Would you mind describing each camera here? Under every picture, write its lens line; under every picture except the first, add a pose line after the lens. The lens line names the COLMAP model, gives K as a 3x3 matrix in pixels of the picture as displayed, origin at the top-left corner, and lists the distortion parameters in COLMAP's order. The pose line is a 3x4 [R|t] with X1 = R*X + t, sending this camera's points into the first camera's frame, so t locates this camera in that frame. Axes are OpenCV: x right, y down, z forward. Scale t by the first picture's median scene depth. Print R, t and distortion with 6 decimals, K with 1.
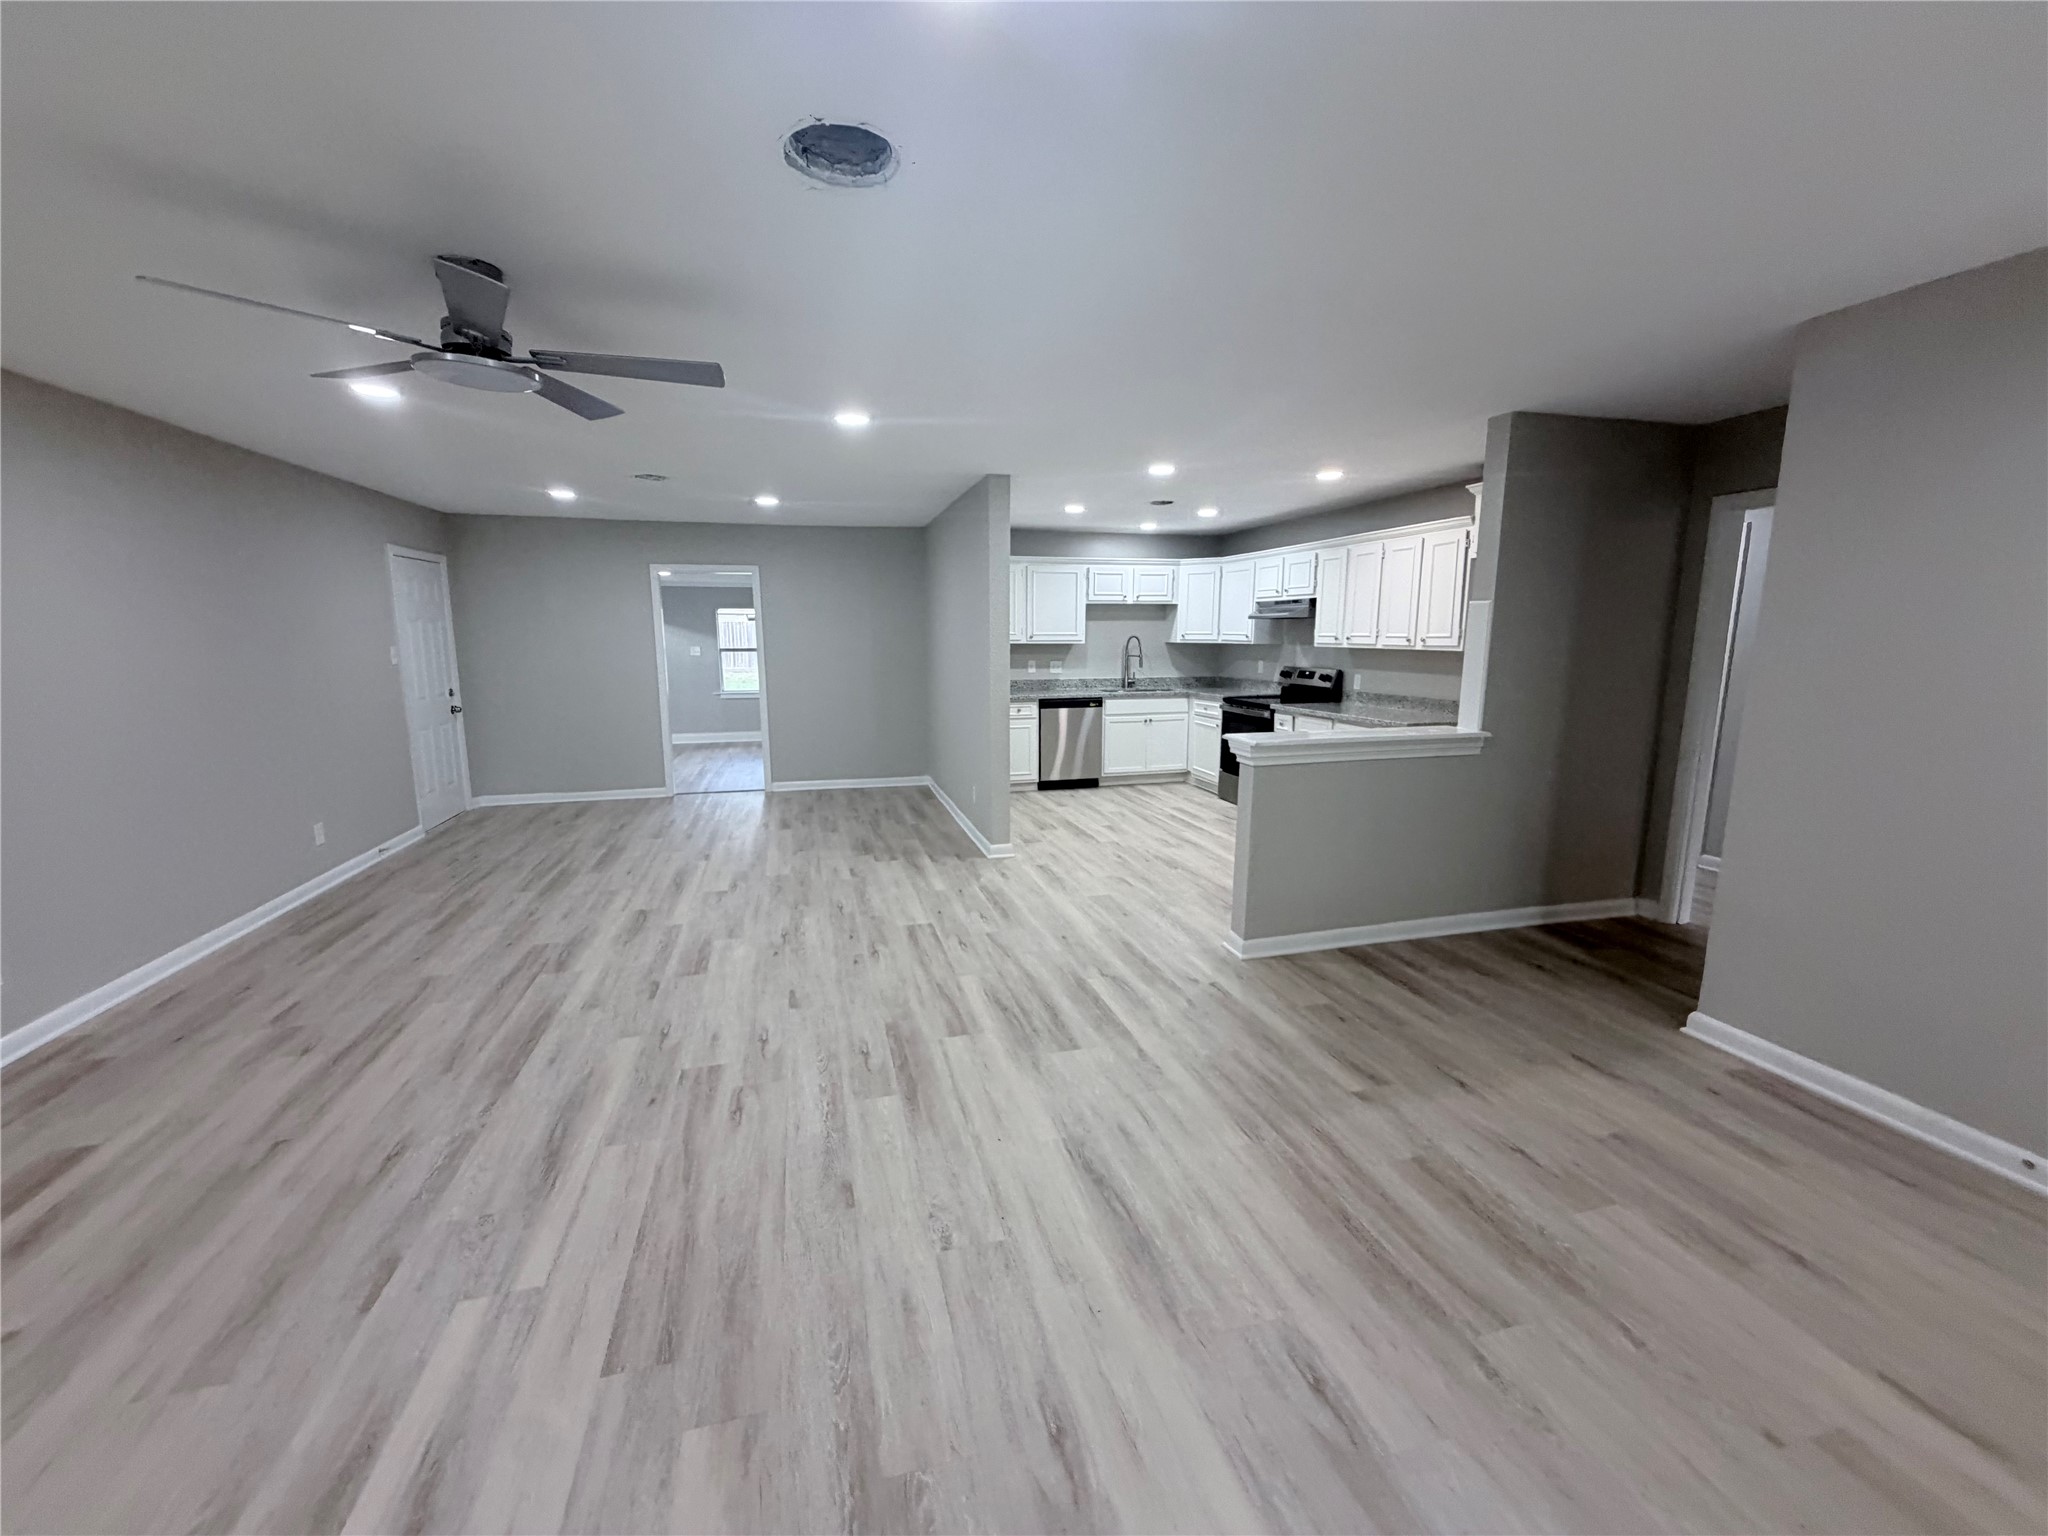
lens RADIAL K [[815.4, 0, 1015.8], [0, 815.4, 765.9], [0, 0, 1]] dist [0.001652, -0.000162]
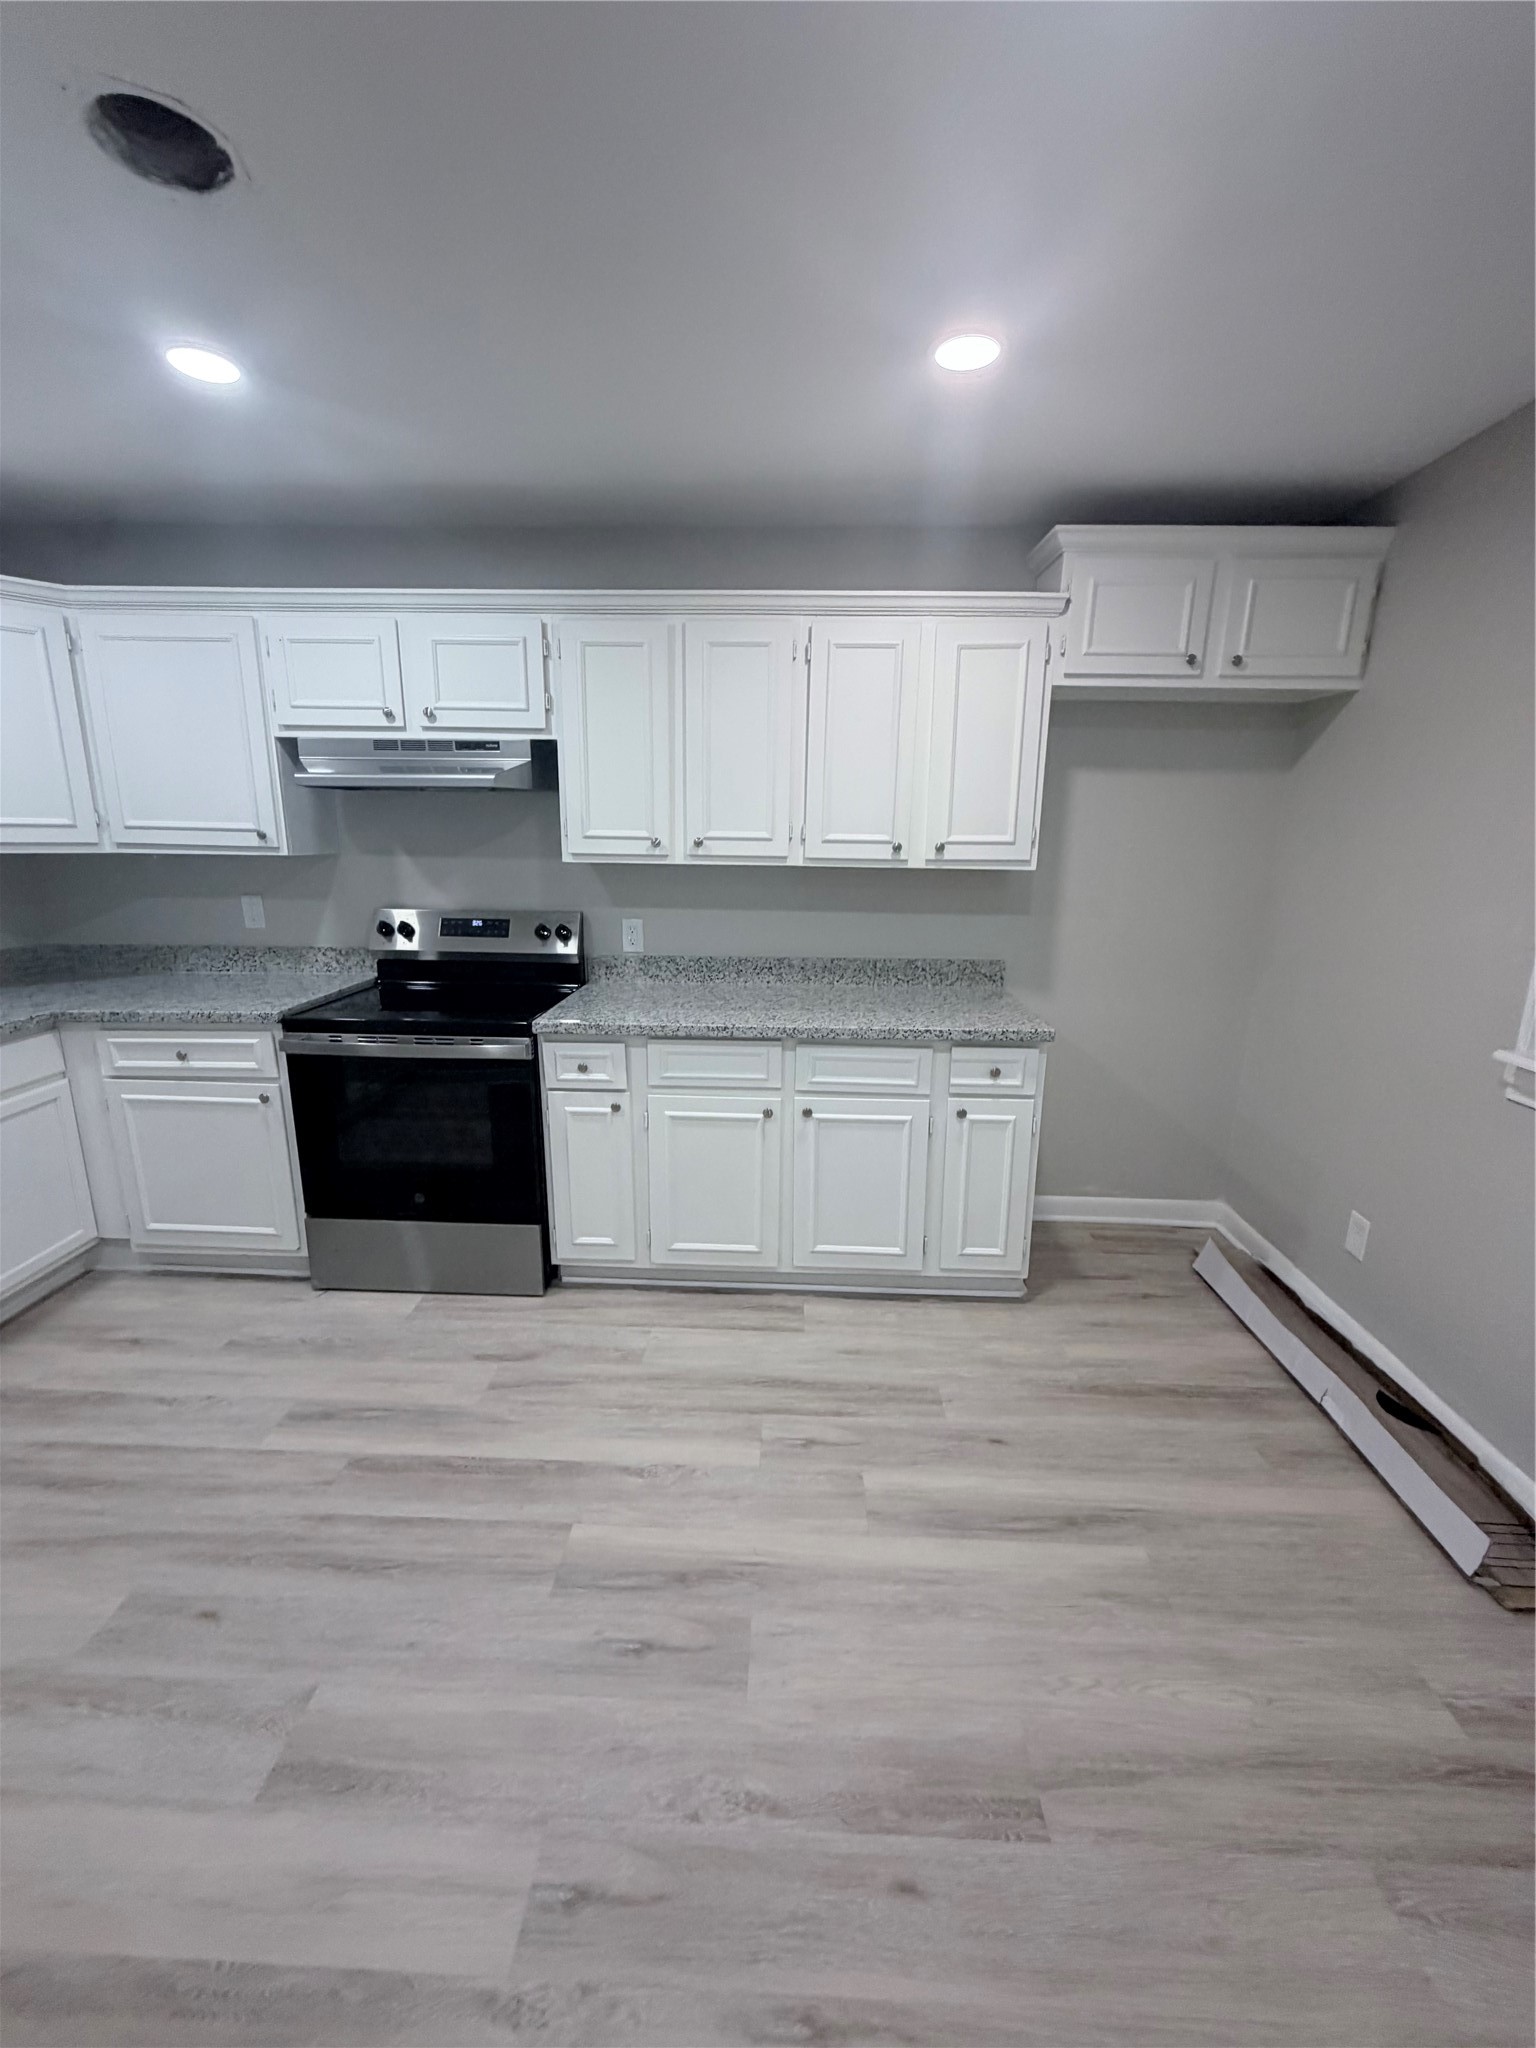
lens RADIAL K [[815.4, 0, 768.0], [0, 815.4, 1016.8], [0, 0, 1]] dist [0.001652, -0.000162]
pose [[0.293708, -0.209536, 0.932647, -0.006284], [0.142037, 0.974415, 0.174190, -0.236149], [-0.945284, 0.081309, 0.315955, 1.444340]]
